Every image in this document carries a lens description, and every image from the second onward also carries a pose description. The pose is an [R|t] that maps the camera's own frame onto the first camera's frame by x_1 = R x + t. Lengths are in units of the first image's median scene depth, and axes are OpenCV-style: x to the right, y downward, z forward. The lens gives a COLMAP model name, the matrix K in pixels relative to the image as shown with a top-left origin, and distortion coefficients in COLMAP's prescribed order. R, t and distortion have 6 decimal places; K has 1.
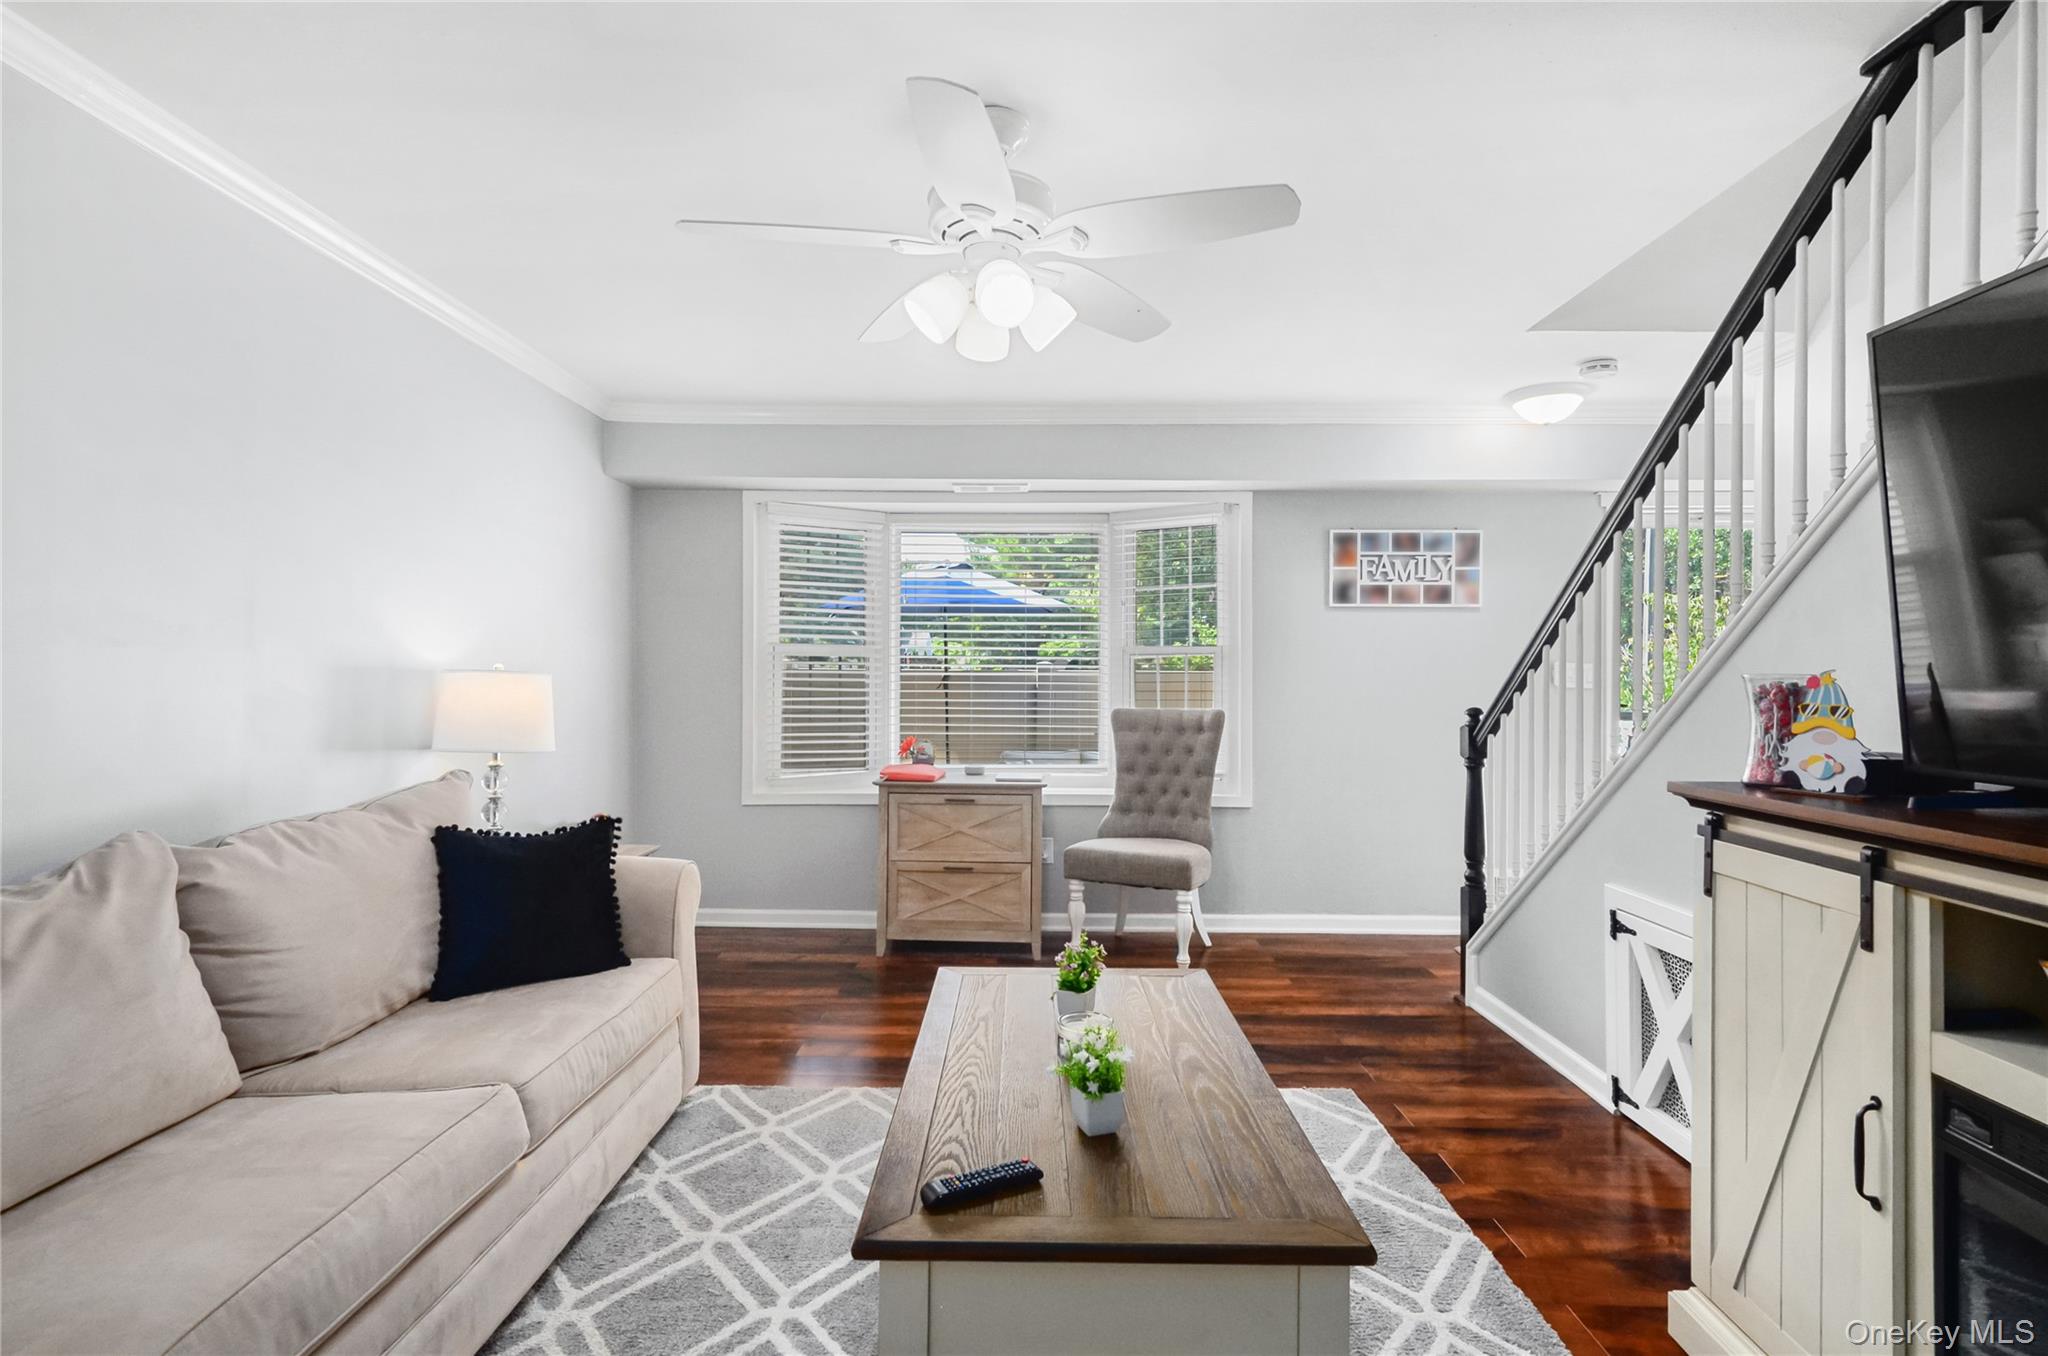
lens RADIAL K [[951.0, 0, 1024.0], [0, 951.0, 678.0], [0, 0, 1]] dist [0.000636, 0.000010]
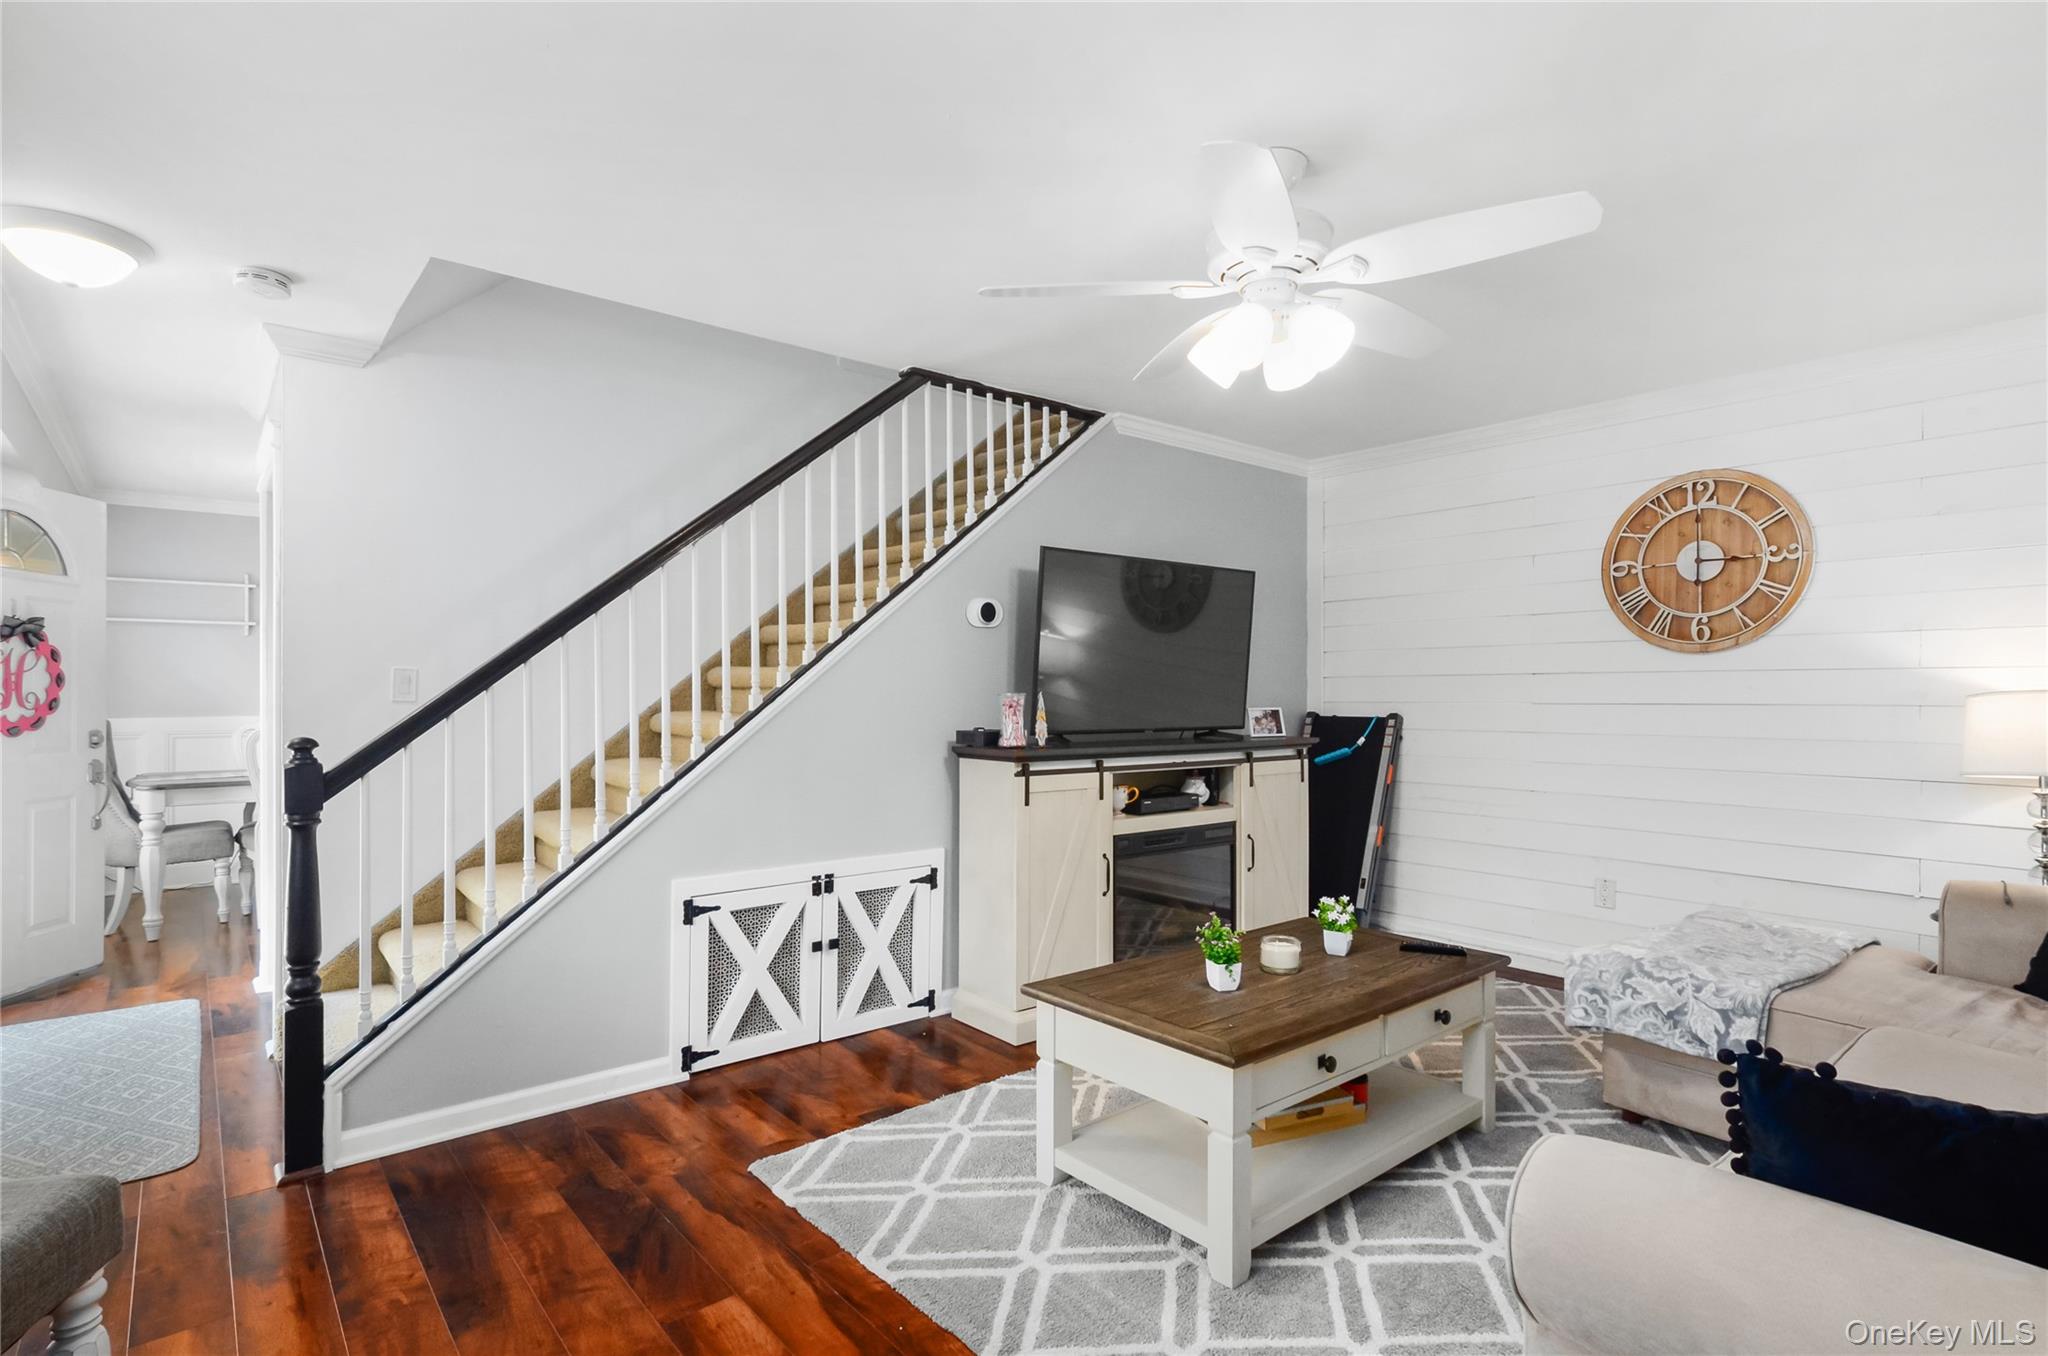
lens RADIAL K [[1014.2, 0, 1031.7], [0, 1014.2, 698.6], [0, 0, 1]] dist [0.003680, 0.000519]
pose [[-0.658465, -0.003824, 0.752601, -0.564508], [-0.004695, 0.999989, 0.000973, 0.002030], [-0.752596, -0.002893, -0.658476, 1.509517]]
